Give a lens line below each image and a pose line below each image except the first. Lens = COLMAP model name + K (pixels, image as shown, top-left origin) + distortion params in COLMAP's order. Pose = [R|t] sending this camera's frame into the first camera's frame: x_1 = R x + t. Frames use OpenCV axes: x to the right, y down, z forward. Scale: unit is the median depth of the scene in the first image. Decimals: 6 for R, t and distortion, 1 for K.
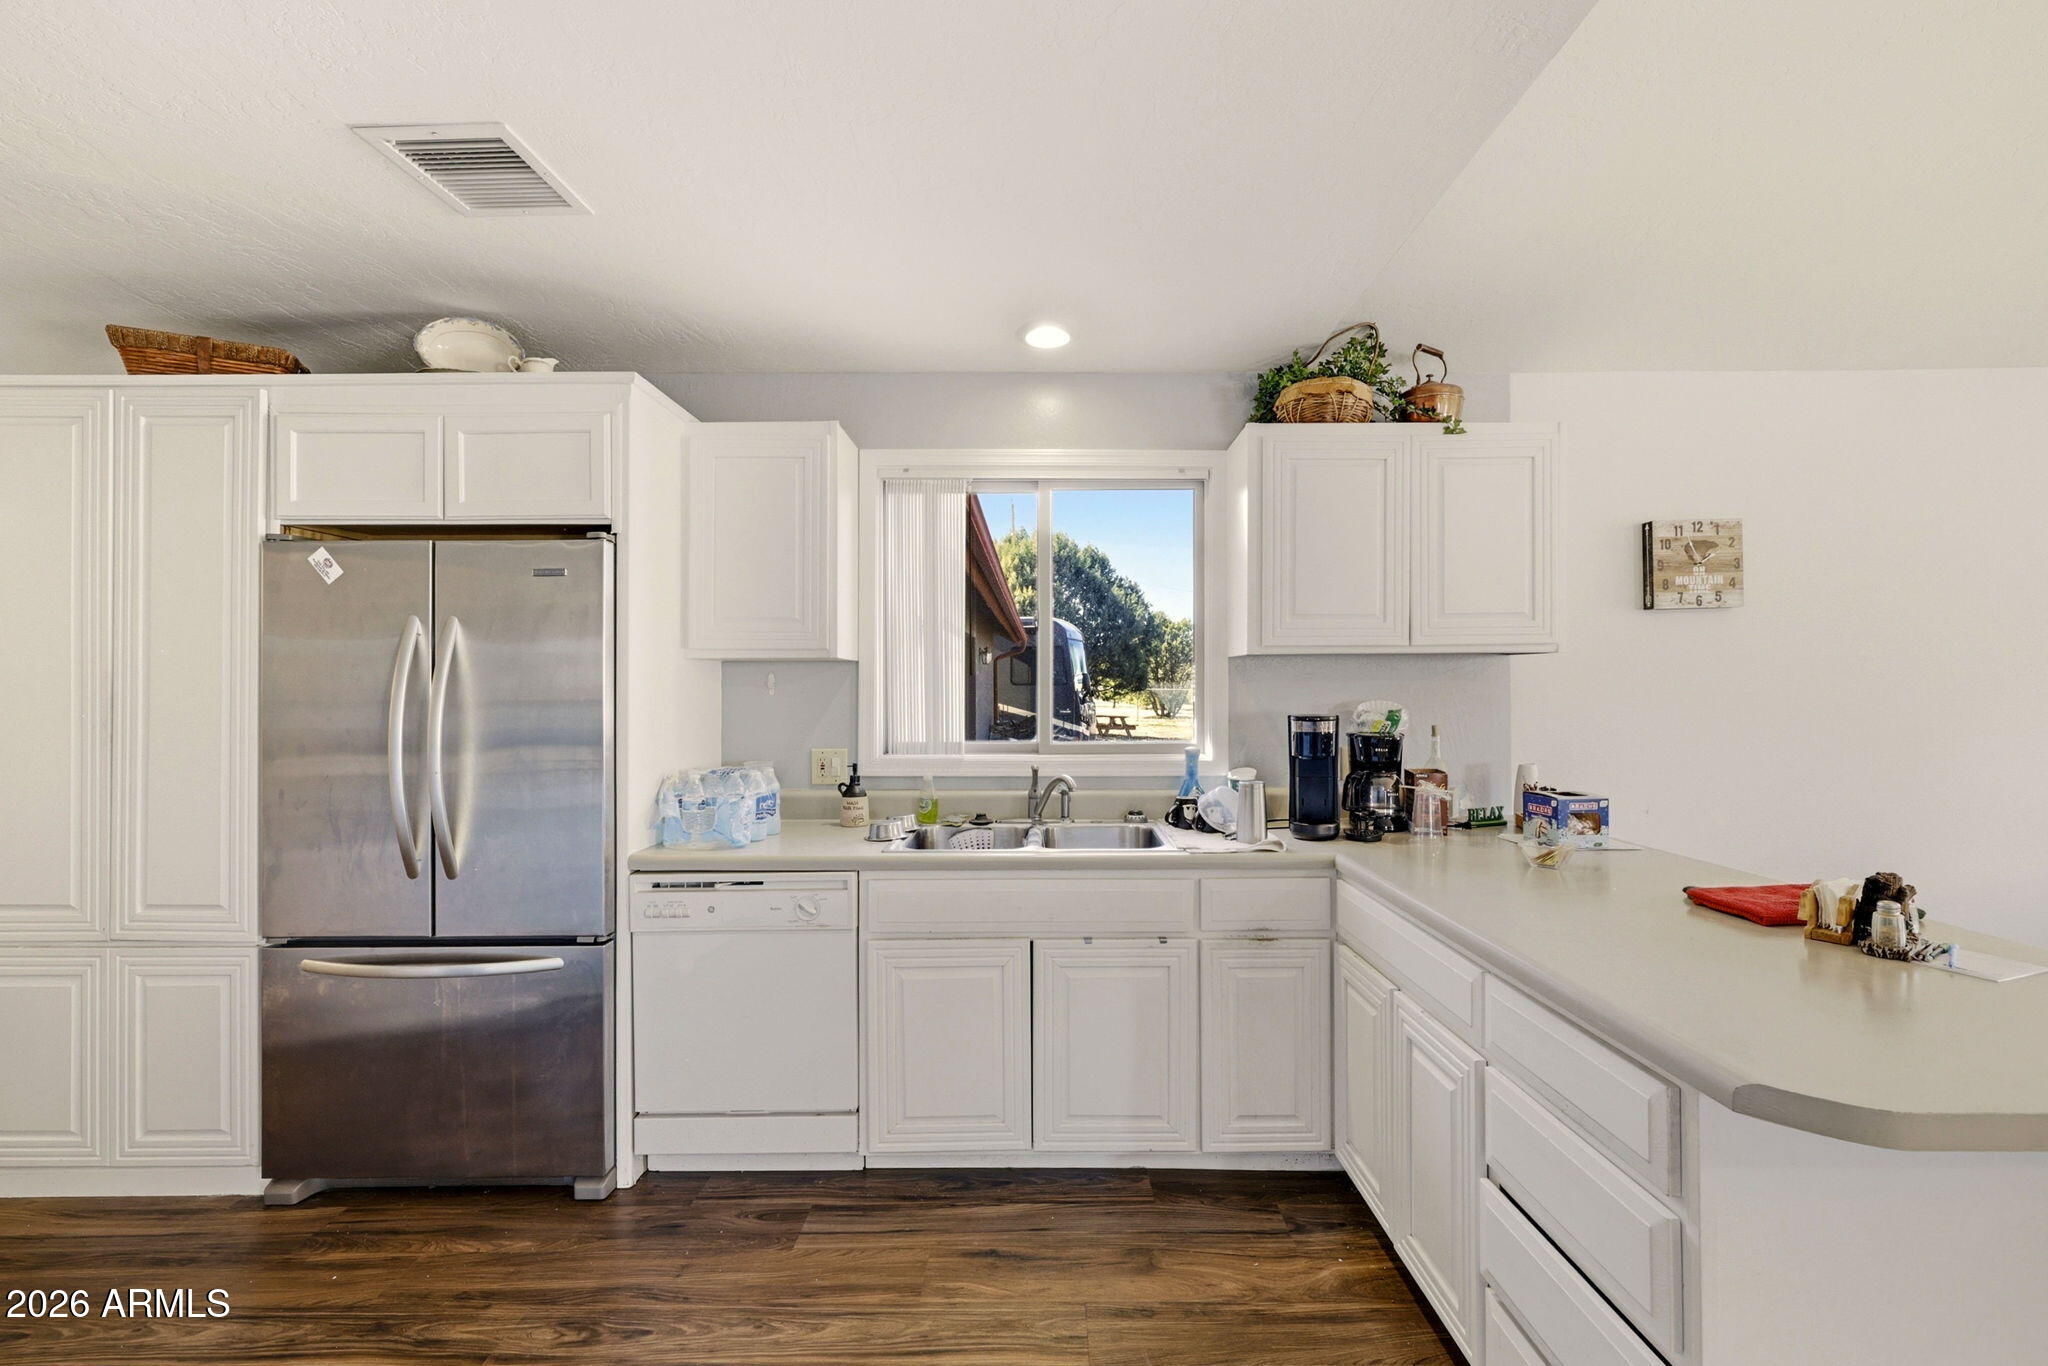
lens RADIAL K [[843.8, 0, 1031.1], [0, 843.8, 685.2], [0, 0, 1]] dist [-0.003239, 0.000678]
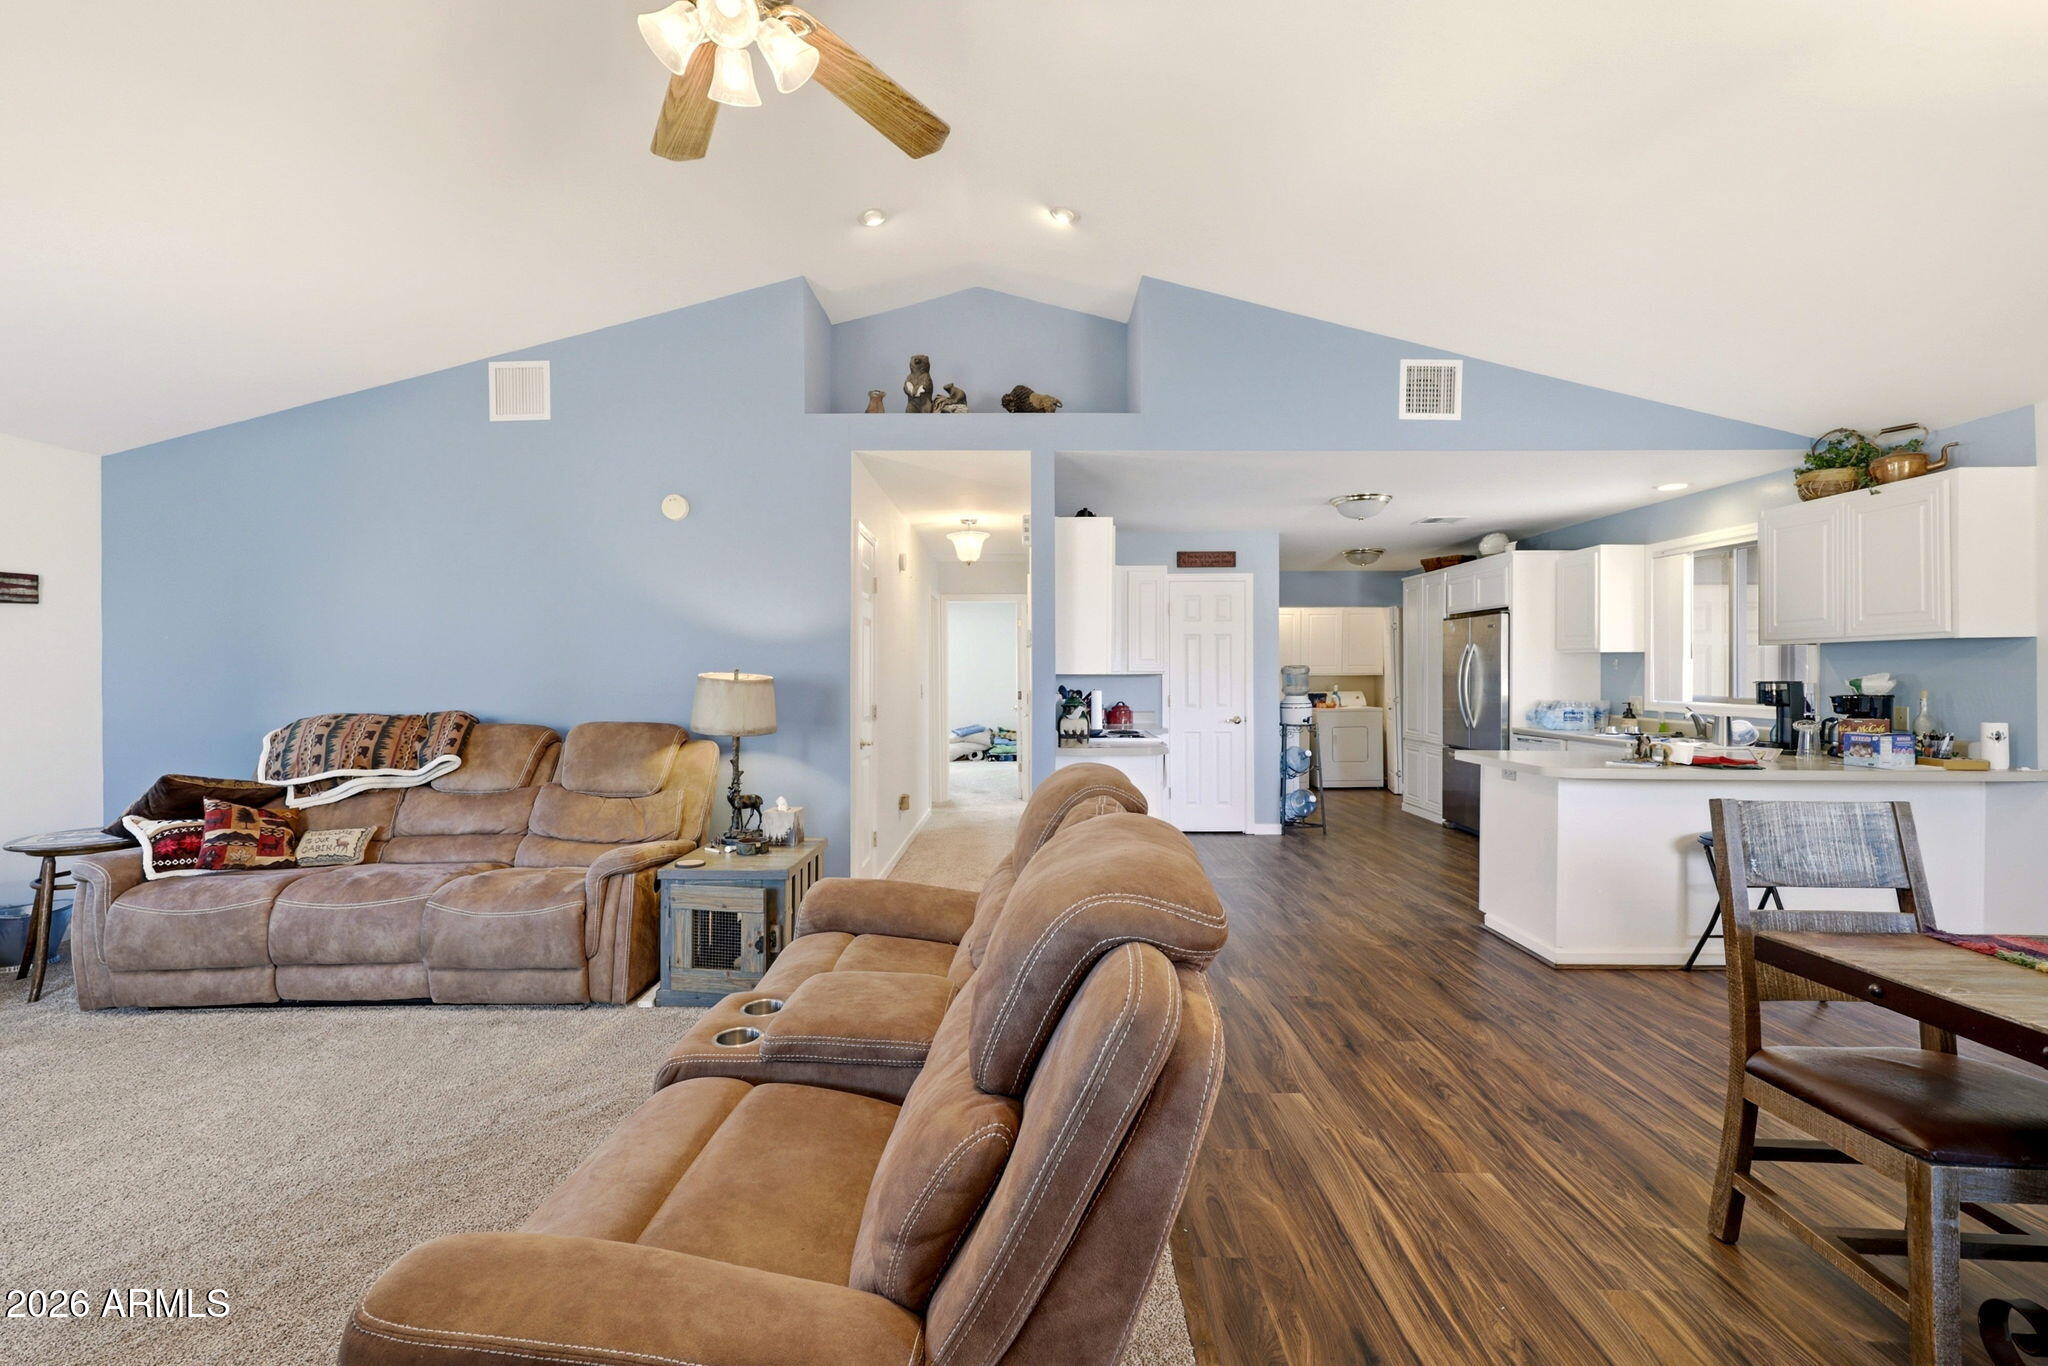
lens RADIAL K [[843.8, 0, 1012.6], [0, 843.8, 678.9], [0, 0, 1]] dist [-0.003239, 0.000678]
pose [[-0.024364, 0.011910, -0.999632, 2.285203], [0.001629, 0.999928, 0.011874, 0.010364], [0.999702, -0.001340, -0.024381, -0.552722]]
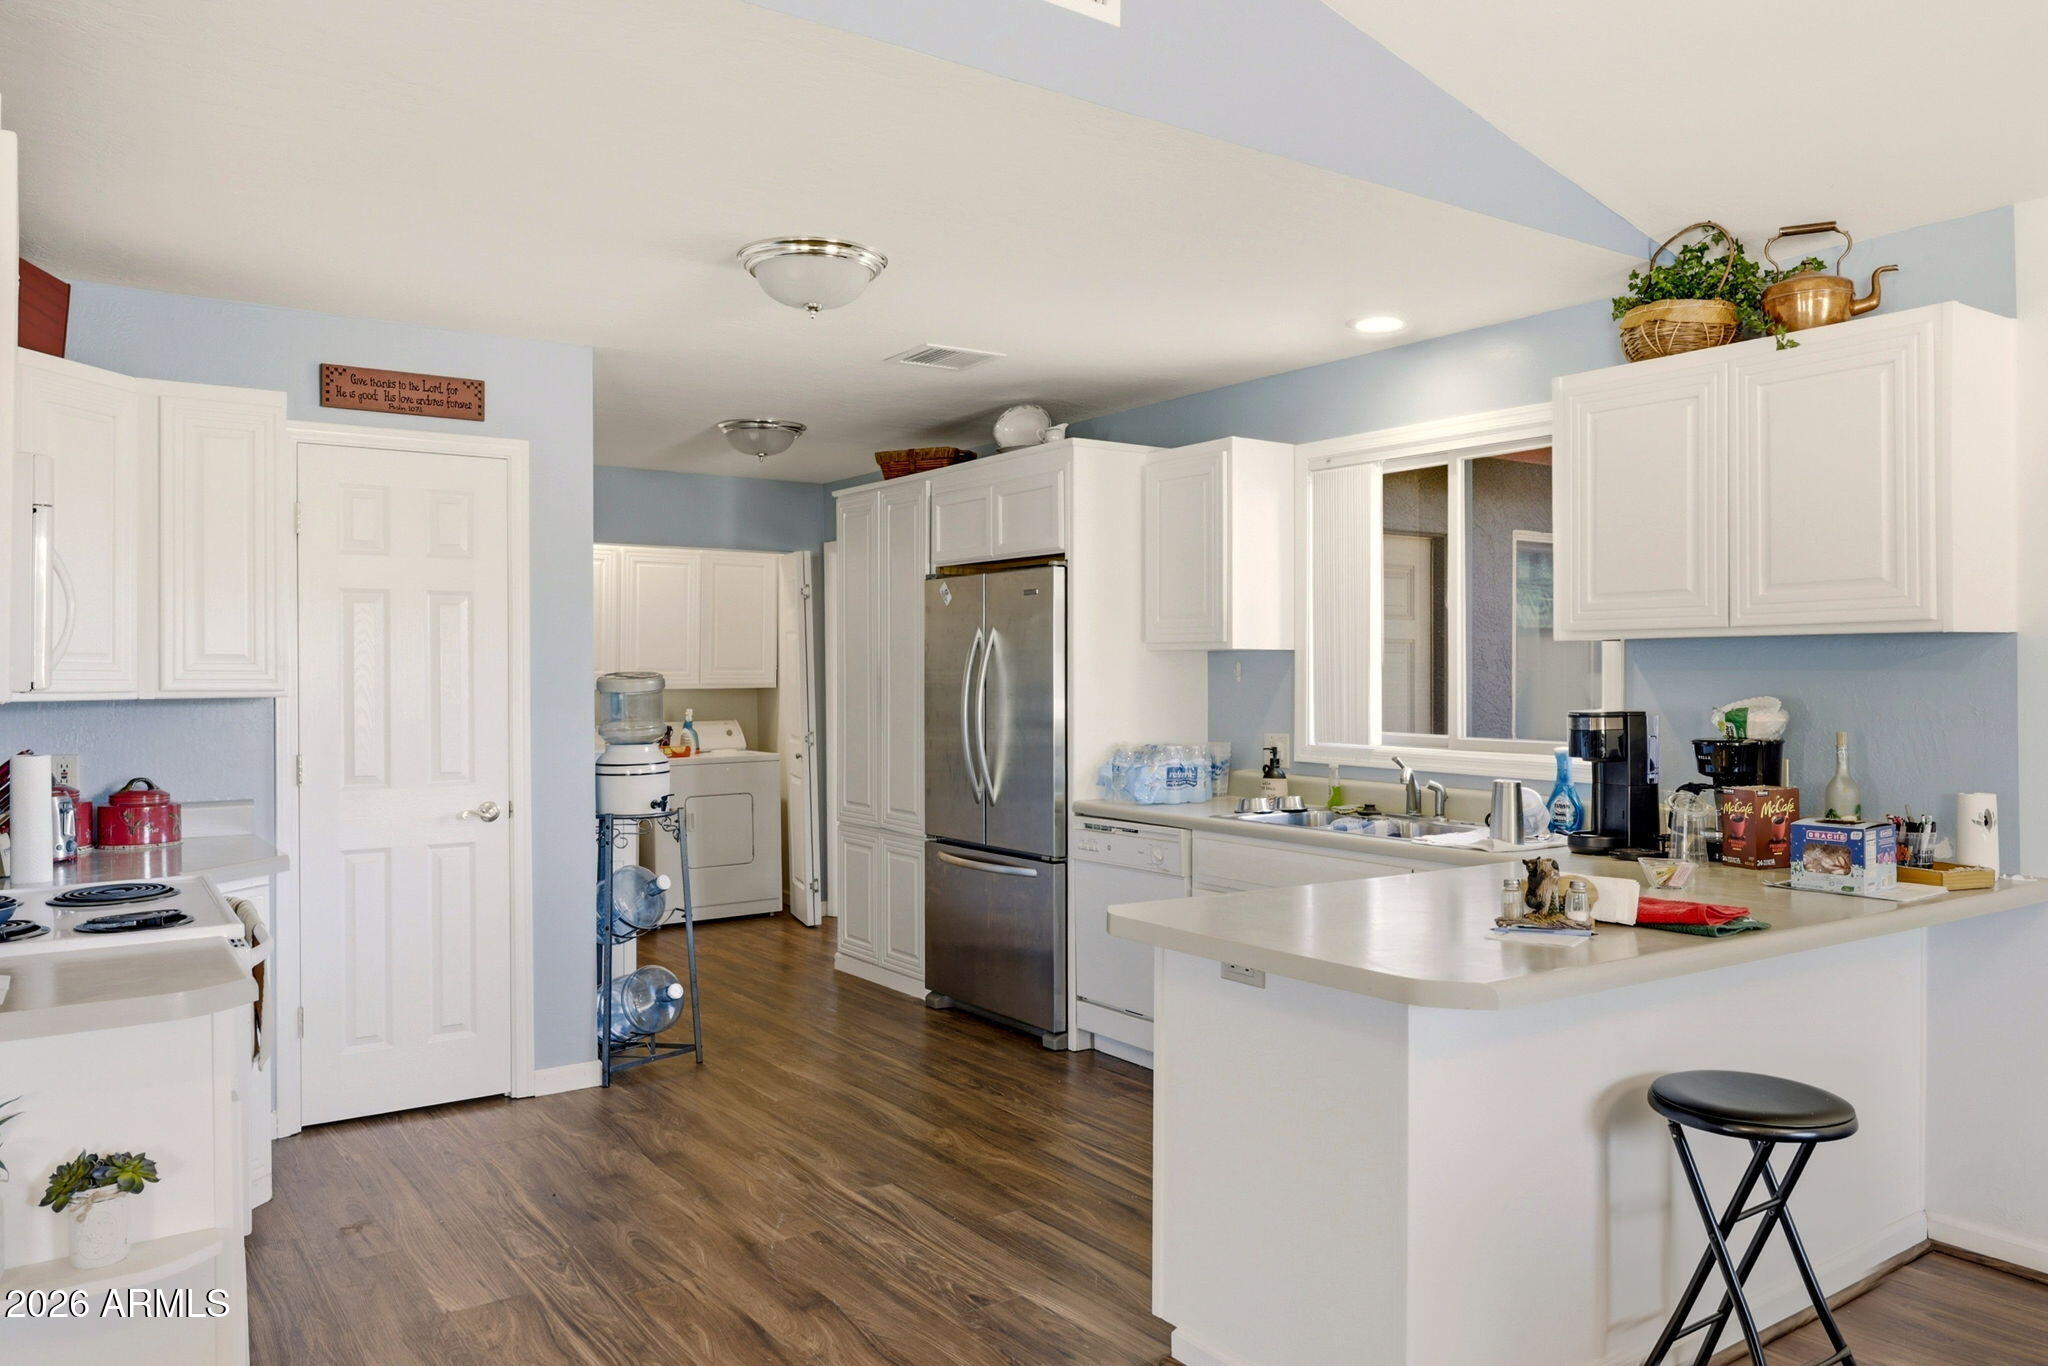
lens RADIAL K [[1428.4, 0, 1015.1], [0, 1428.4, 685.8], [0, 0, 1]] dist [-0.000861, 0.001254]
pose [[0.567084, 0.011641, -0.823578, 1.318298], [-0.001532, 0.999913, 0.013078, -0.009210], [0.823658, -0.006155, 0.567053, -0.350314]]
